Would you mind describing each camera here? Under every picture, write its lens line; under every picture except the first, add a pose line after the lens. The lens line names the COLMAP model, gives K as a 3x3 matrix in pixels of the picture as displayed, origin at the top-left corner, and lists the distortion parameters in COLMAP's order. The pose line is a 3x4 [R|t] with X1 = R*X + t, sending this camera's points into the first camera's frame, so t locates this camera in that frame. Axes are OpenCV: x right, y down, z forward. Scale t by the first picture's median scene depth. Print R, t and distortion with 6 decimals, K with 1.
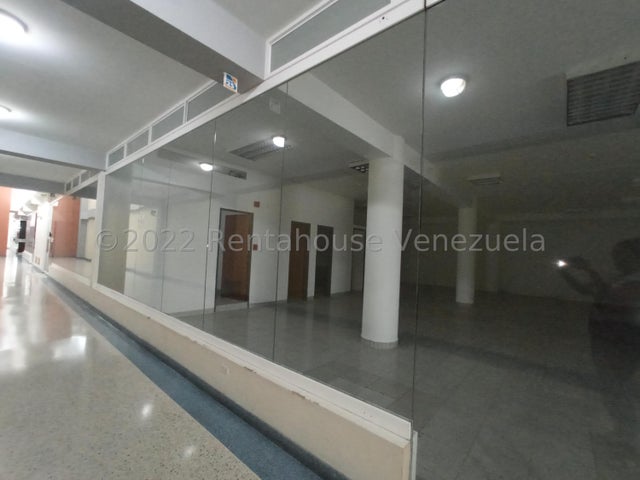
lens RADIAL K [[287.3, 0, 320.0], [0, 287.3, 240.0], [0, 0, 1]] dist [-0.023203, 0.010474]
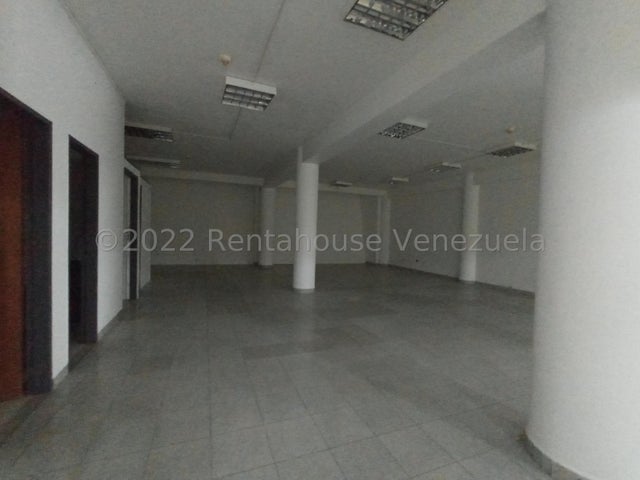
lens RADIAL K [[287.3, 0, 320.0], [0, 287.3, 240.0], [0, 0, 1]] dist [-0.023203, 0.010474]
pose [[0.460887, -0.064692, 0.885098, -0.258561], [-0.043270, 0.994515, 0.095221, 0.023104], [-0.886403, -0.082184, 0.455560, 1.029784]]
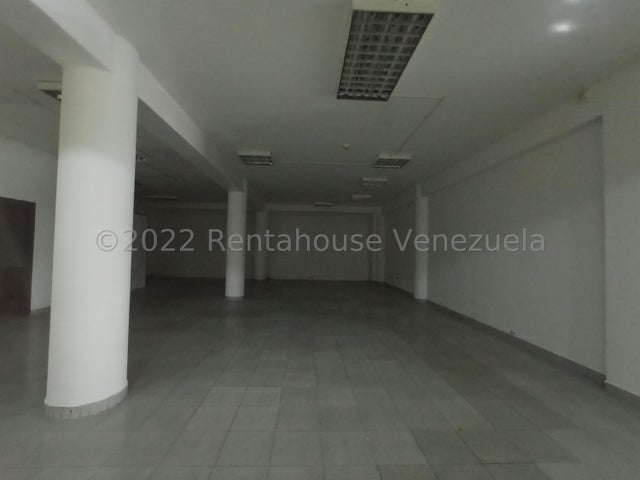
lens RADIAL K [[287.3, 0, 320.0], [0, 287.3, 240.0], [0, 0, 1]] dist [-0.023203, 0.010474]
pose [[0.733256, -0.013609, 0.679816, 0.144029], [-0.011299, 0.999418, 0.032194, 0.015719], [-0.679858, -0.031288, 0.732676, 0.250390]]
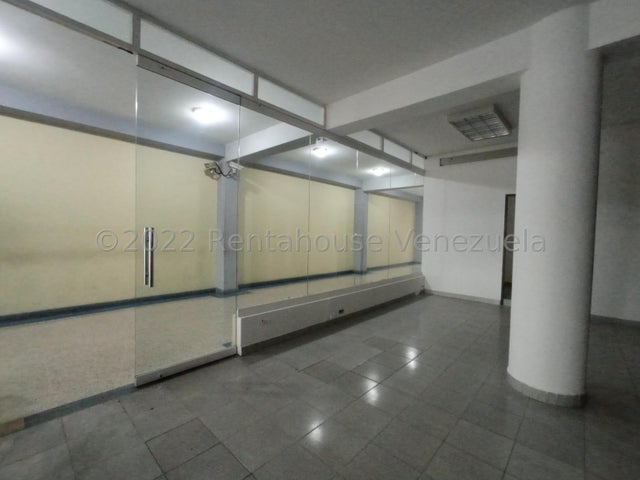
lens RADIAL K [[287.3, 0, 320.0], [0, 287.3, 240.0], [0, 0, 1]] dist [-0.023203, 0.010474]
pose [[-0.031013, -0.025783, -0.999186, 0.704314], [0.019943, 0.999452, -0.026409, 0.056182], [0.999320, -0.020746, -0.030481, 0.495333]]
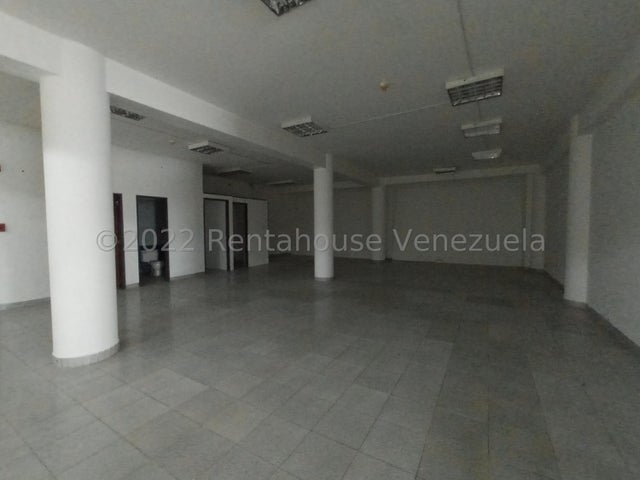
lens RADIAL K [[287.3, 0, 320.0], [0, 287.3, 240.0], [0, 0, 1]] dist [-0.023203, 0.010474]
pose [[0.984739, -0.064743, 0.161548, 0.588450], [0.050039, 0.994362, 0.093488, 0.037108], [-0.166690, -0.083978, 0.982427, 0.213584]]
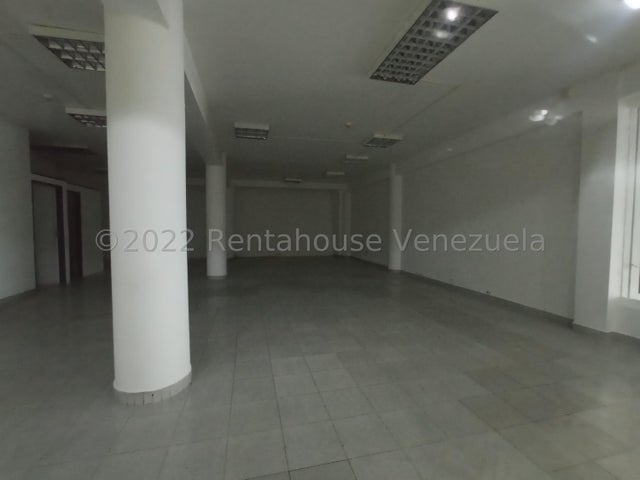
lens RADIAL K [[287.3, 0, 320.0], [0, 287.3, 240.0], [0, 0, 1]] dist [-0.023203, 0.010474]
pose [[0.585604, -0.086575, 0.805961, -0.020784], [-0.006923, 0.993710, 0.111773, 0.017312], [-0.810568, -0.071035, 0.581321, 0.389547]]
